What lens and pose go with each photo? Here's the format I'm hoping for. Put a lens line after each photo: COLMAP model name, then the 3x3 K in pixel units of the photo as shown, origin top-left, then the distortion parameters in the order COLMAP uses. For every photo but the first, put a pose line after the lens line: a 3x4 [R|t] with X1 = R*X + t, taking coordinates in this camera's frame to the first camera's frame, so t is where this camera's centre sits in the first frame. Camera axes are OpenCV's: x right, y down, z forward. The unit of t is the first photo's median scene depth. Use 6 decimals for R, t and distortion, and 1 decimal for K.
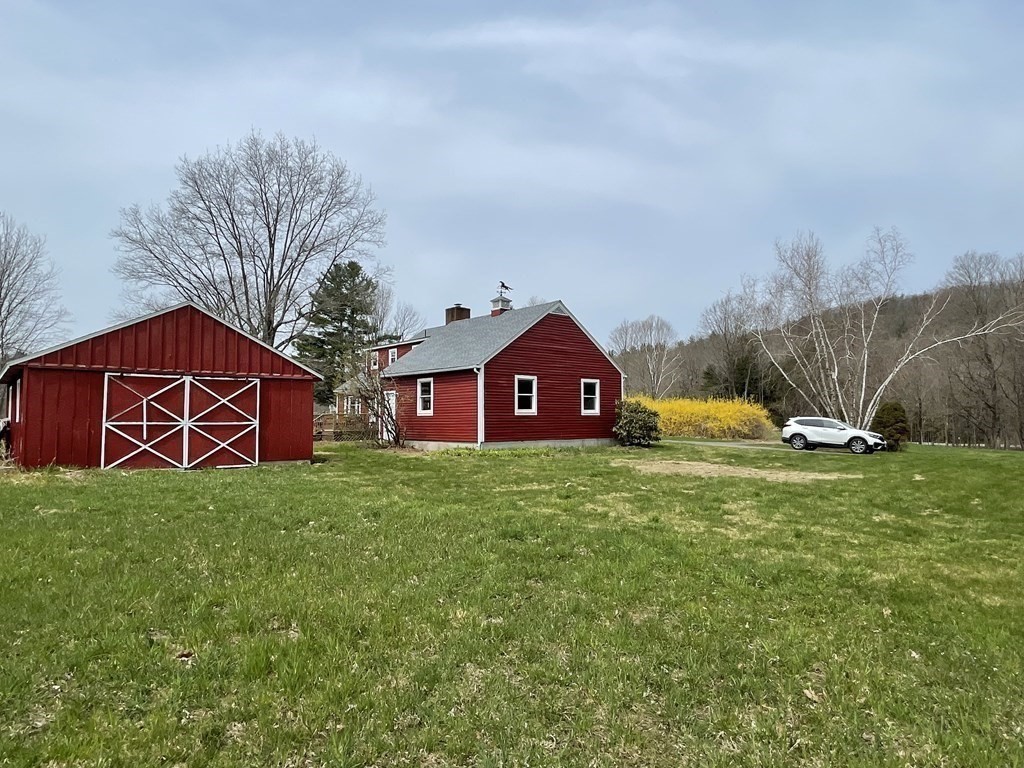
lens RADIAL K [[636.2, 0, 511.9], [0, 636.2, 385.1], [0, 0, 1]] dist [0.002590, -0.001429]
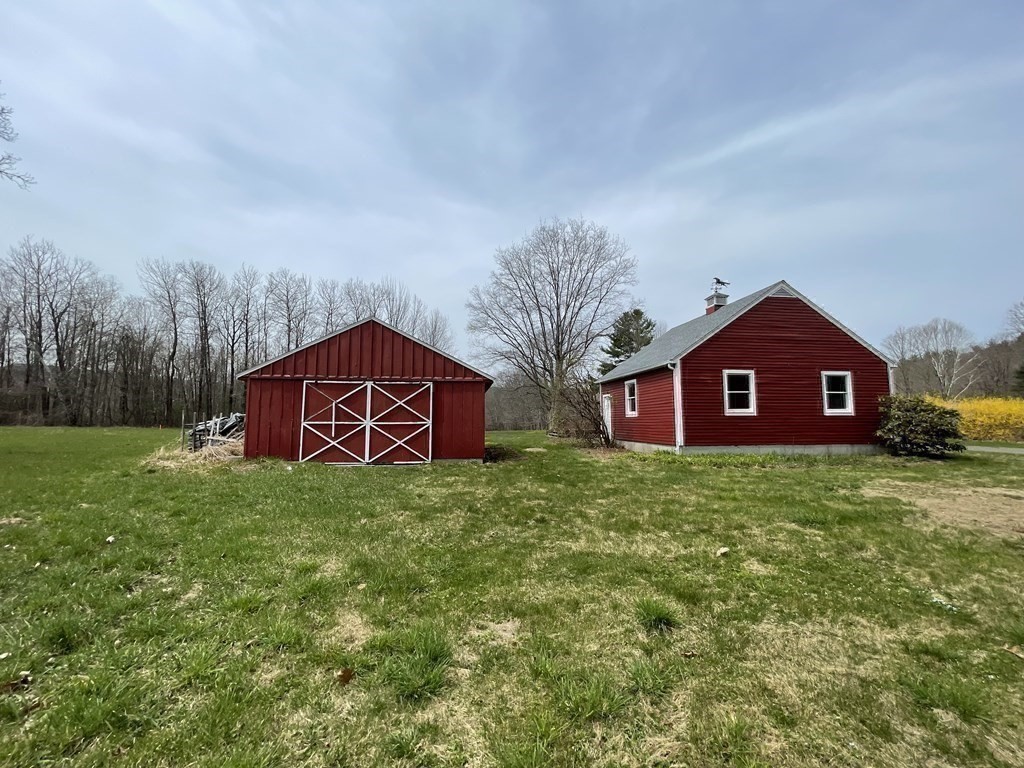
lens RADIAL K [[411.7, 0, 512.6], [0, 411.7, 383.7], [0, 0, 1]] dist [0.000349, -0.001262]
pose [[0.831124, -0.048918, -0.553932, 0.076120], [0.028146, 0.998547, -0.045951, 0.021030], [0.555375, 0.022600, 0.831293, 0.360147]]
